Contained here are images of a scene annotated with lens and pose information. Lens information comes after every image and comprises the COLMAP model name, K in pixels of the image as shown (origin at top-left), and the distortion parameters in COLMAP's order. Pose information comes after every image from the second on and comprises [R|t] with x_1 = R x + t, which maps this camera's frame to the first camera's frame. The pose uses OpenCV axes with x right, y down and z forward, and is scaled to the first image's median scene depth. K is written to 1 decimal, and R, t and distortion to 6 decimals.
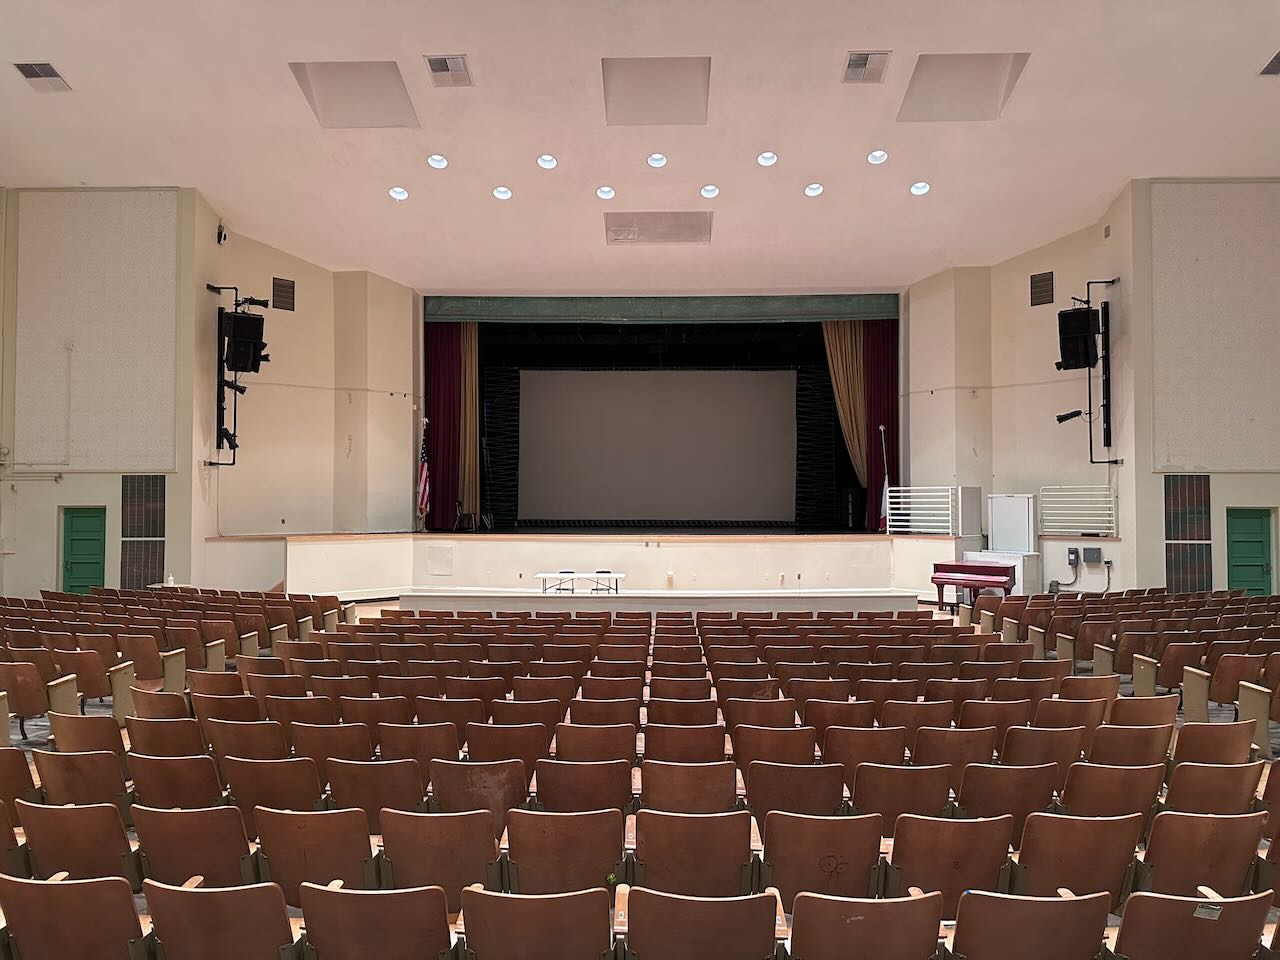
lens RADIAL K [[895.0, 0, 642.7], [0, 895.0, 485.1], [0, 0, 1]] dist [0.098687, -0.125741]
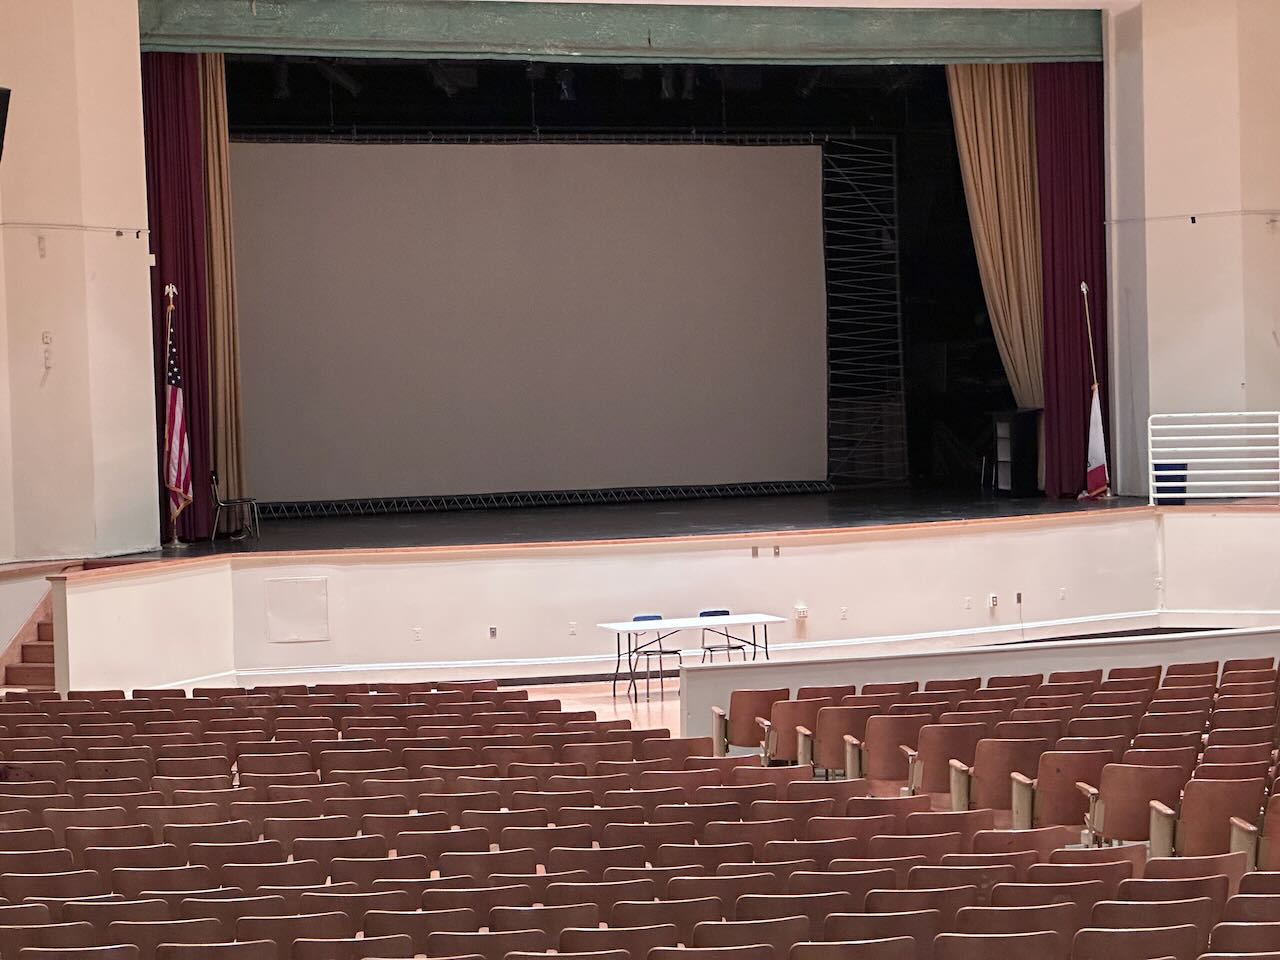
lens RADIAL K [[2874.6, 0, 639.1], [0, 2874.6, 475.1], [0, 0, 1]] dist [0.138125, 0.000000]
pose [[0.922241, -0.043471, 0.384163, -0.596136], [0.022257, 0.997980, 0.059497, -0.063616], [-0.385974, -0.046320, 0.921346, -0.379276]]
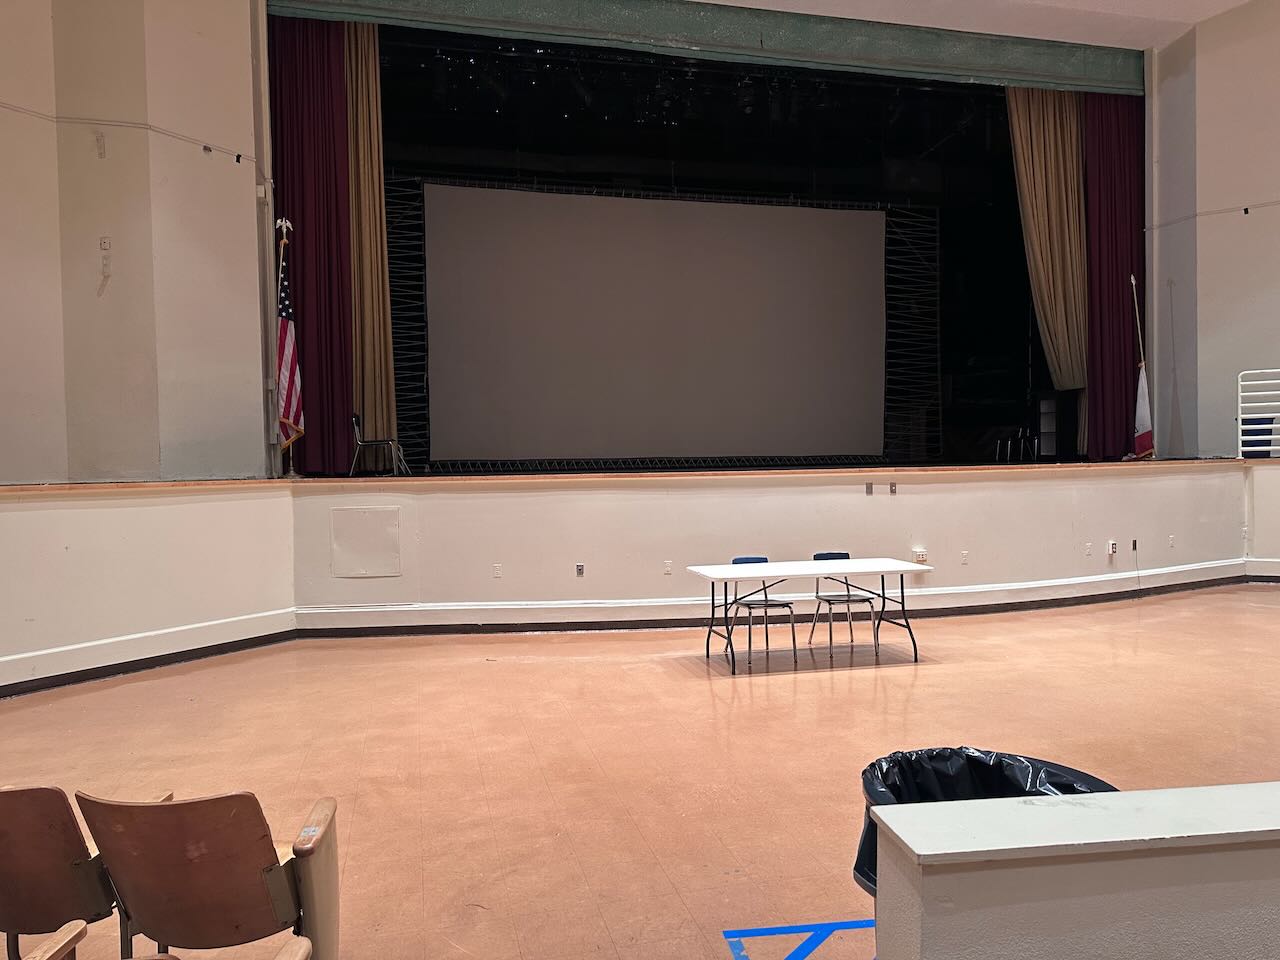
lens RADIAL K [[895.0, 0, 641.6], [0, 895.0, 486.4], [0, 0, 1]] dist [0.098687, -0.125741]
pose [[0.962590, -0.025880, 0.269725, -0.206523], [0.014234, 0.998884, 0.045045, 0.039570], [-0.270590, -0.039521, 0.961883, 0.546714]]
